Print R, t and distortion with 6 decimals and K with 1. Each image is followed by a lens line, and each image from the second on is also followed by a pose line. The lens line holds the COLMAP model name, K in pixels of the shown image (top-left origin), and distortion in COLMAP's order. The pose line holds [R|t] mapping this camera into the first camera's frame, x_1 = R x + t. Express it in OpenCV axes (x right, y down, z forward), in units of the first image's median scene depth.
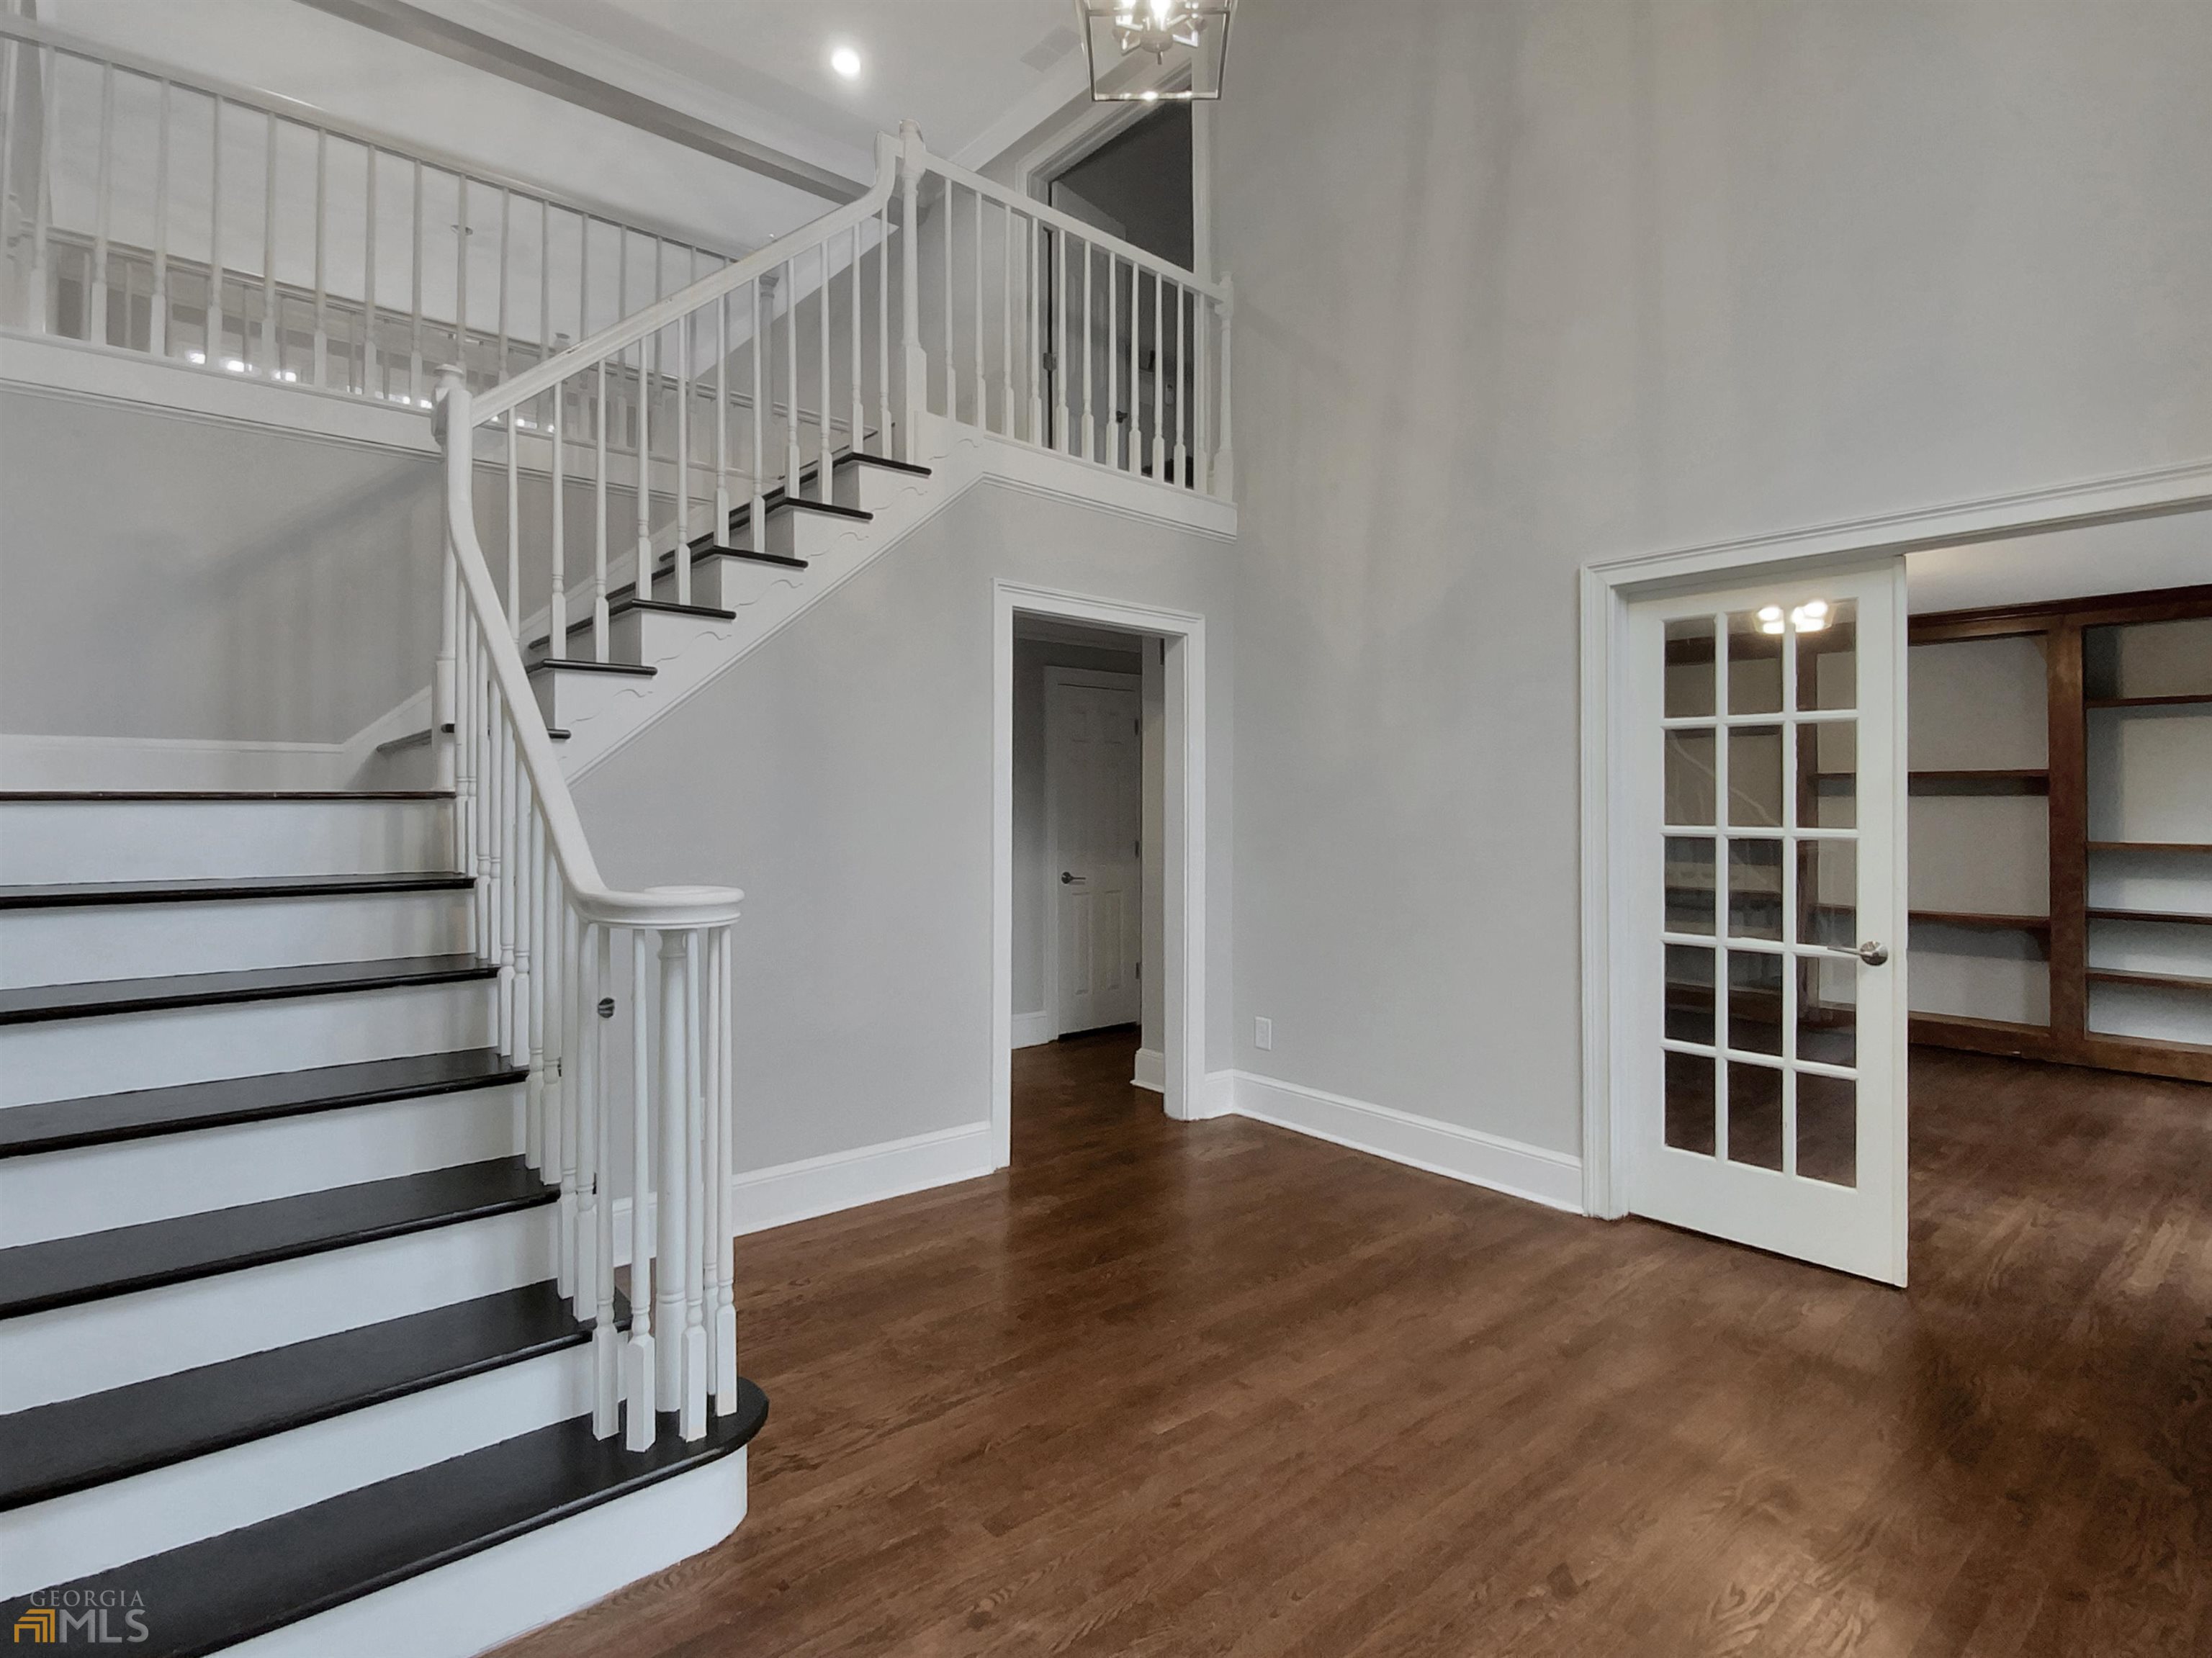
lens RADIAL K [[1061.6, 0, 1098.5], [0, 1061.6, 803.7], [0, 0, 1]] dist [0.018641, -0.000039]
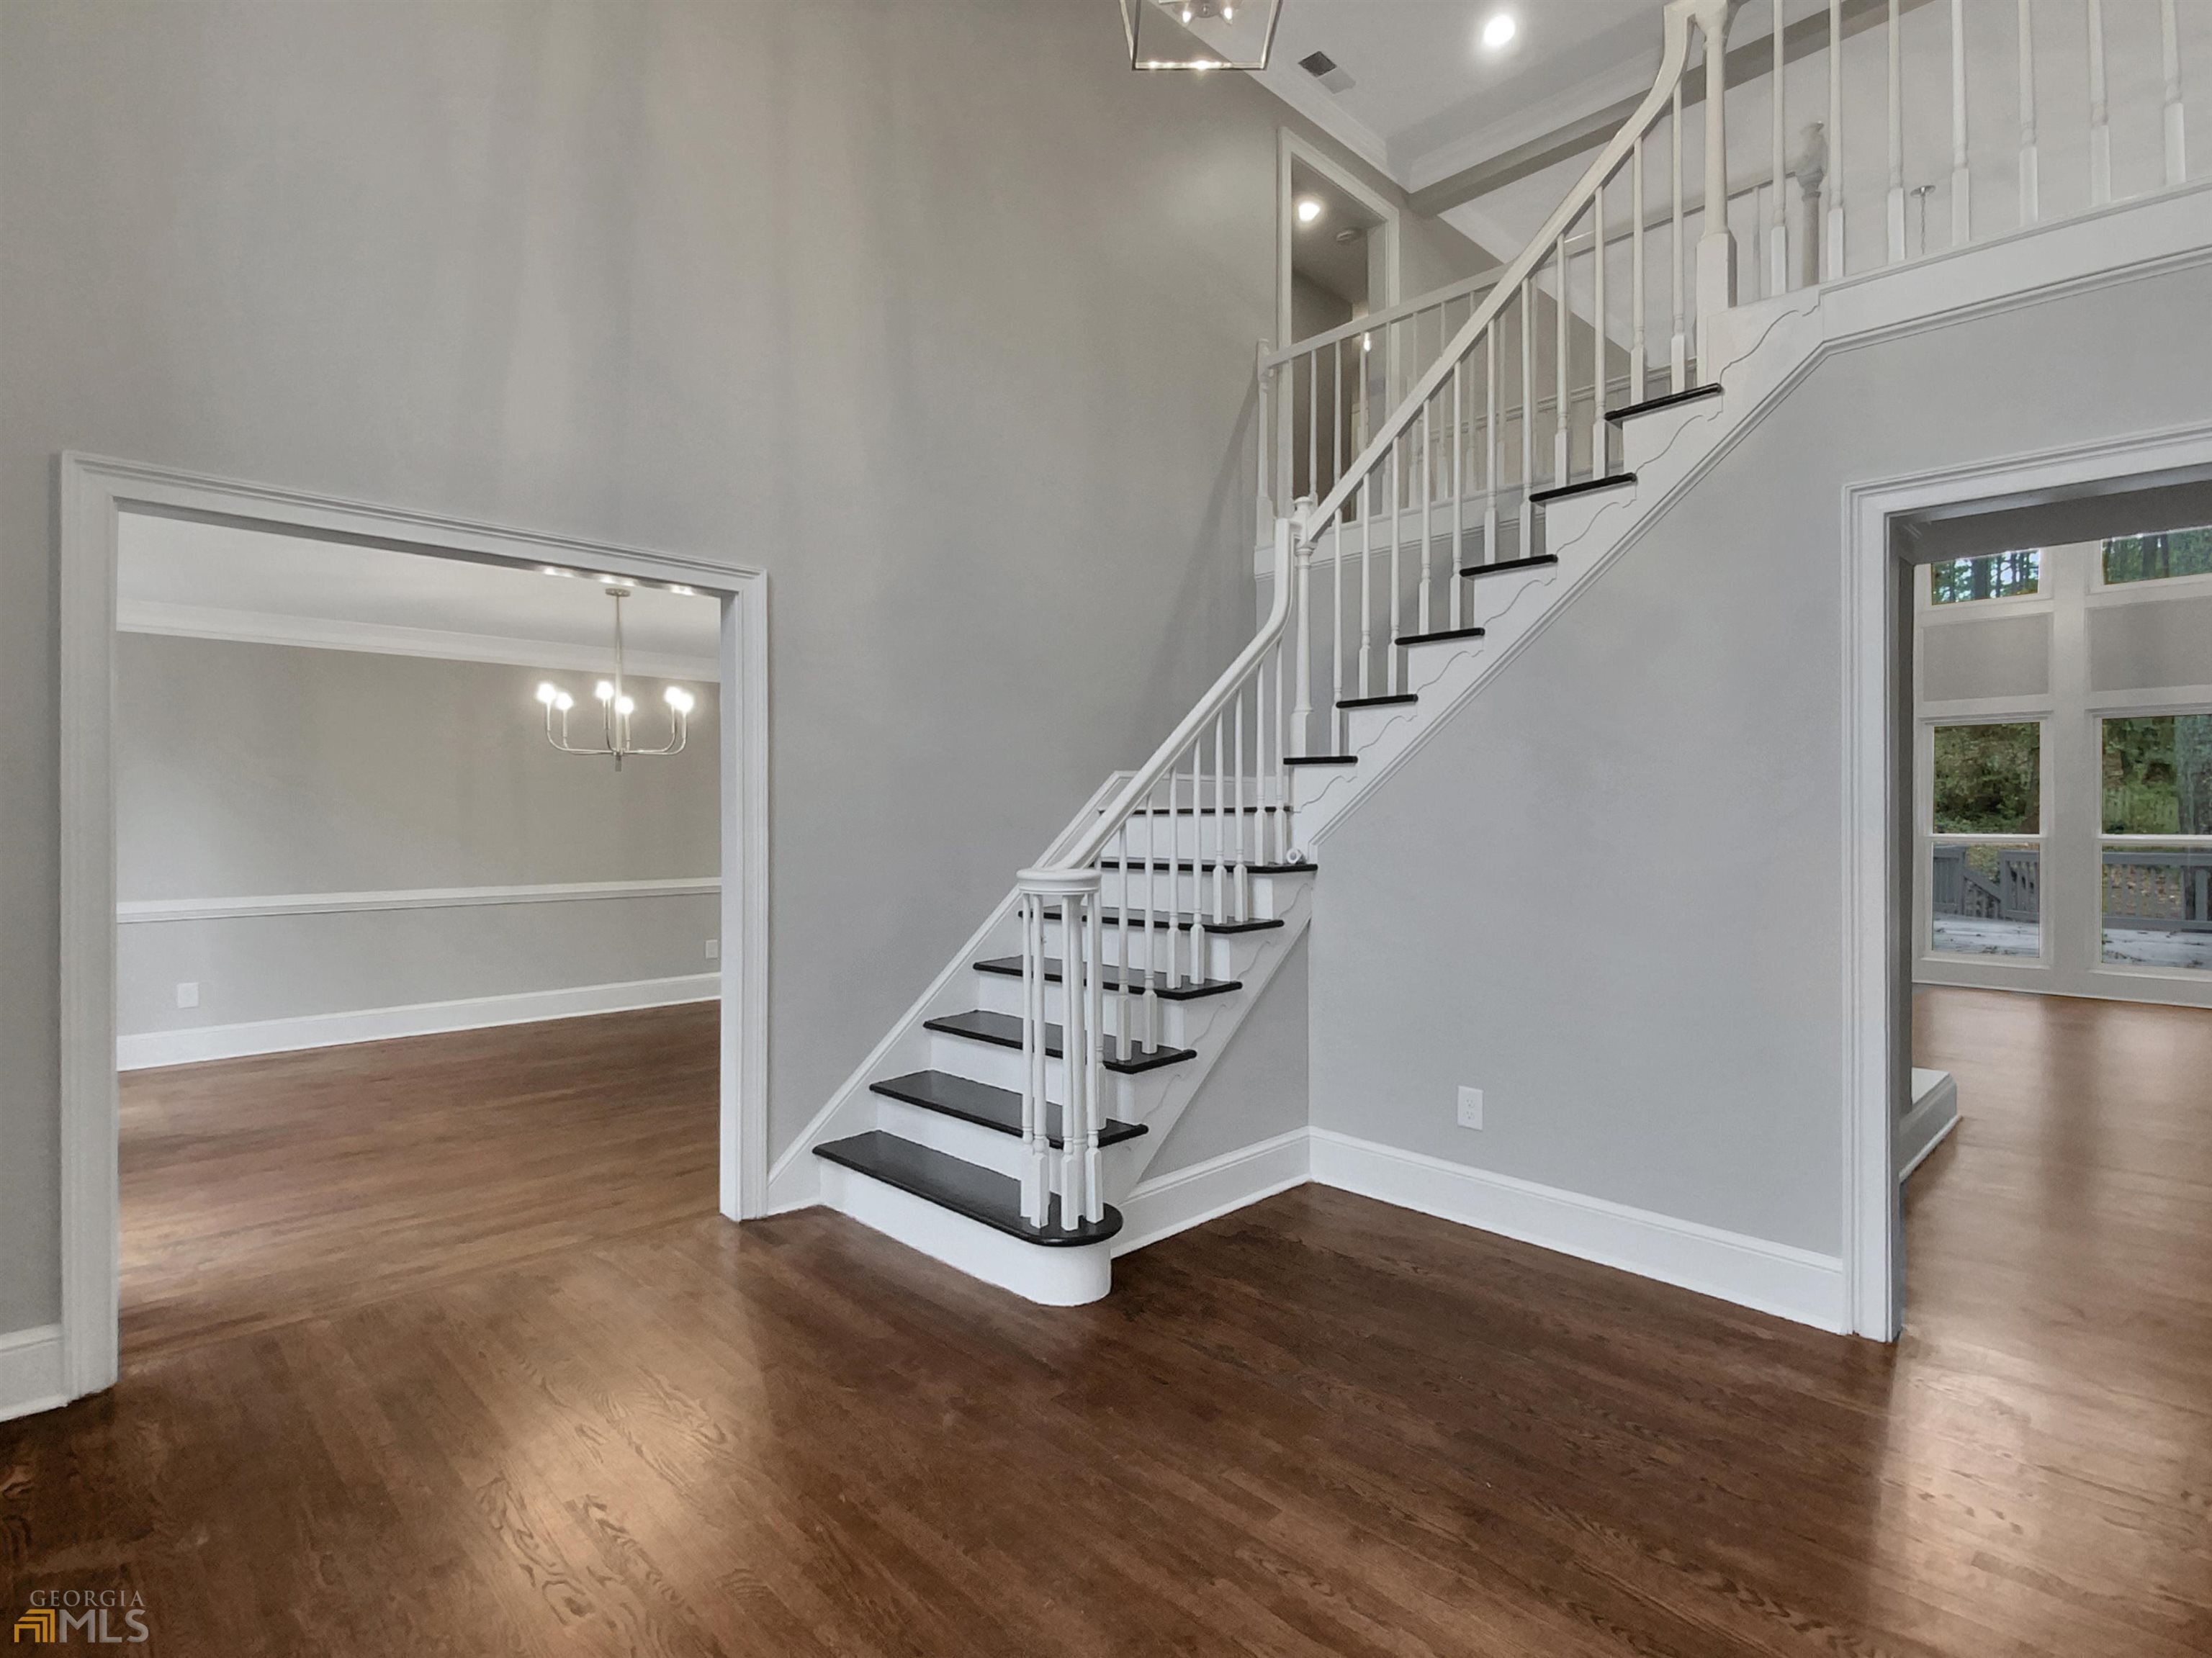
lens RADIAL K [[1108.9, 0, 1179.8], [0, 1108.9, 833.3], [0, 0, 1]] dist [0.001737, -0.000059]
pose [[0.118902, 0.007561, -0.992877, 0.669575], [0.003070, 0.999963, 0.007983, 0.010234], [0.992901, -0.003997, 0.118875, 0.558802]]
